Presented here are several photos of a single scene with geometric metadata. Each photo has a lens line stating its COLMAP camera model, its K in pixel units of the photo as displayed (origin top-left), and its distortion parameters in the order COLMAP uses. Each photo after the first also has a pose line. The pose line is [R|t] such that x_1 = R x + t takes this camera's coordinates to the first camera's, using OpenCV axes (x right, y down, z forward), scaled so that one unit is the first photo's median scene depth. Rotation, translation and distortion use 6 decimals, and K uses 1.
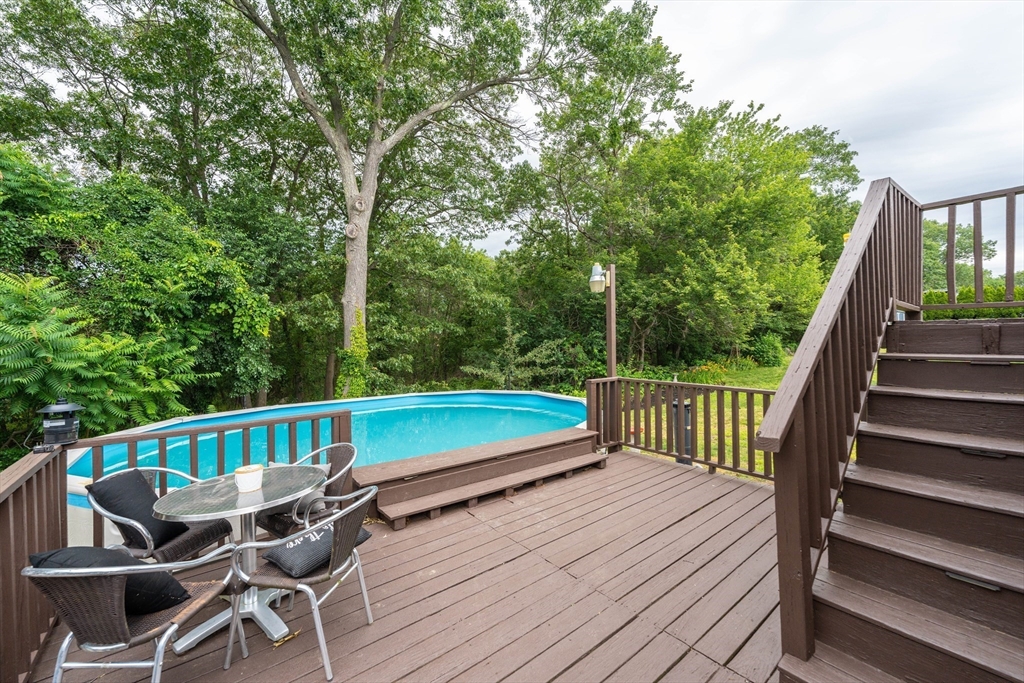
lens RADIAL K [[418.4, 0, 513.3], [0, 418.4, 337.3], [0, 0, 1]] dist [0.004211, -0.001502]
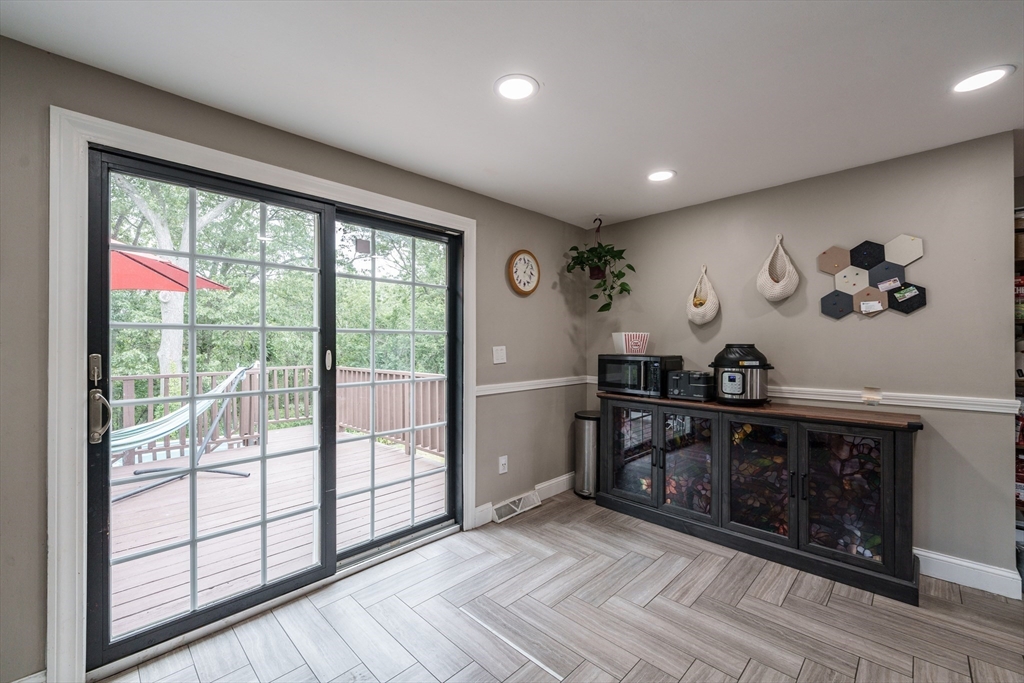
lens RADIAL K [[418.4, 0, 511.6], [0, 418.4, 342.0], [0, 0, 1]] dist [0.004211, -0.001502]
pose [[0.995237, 0.005476, 0.097329, 0.467981], [-0.005607, 0.999984, 0.001068, -0.128179], [-0.097321, -0.001609, 0.995252, -0.273396]]
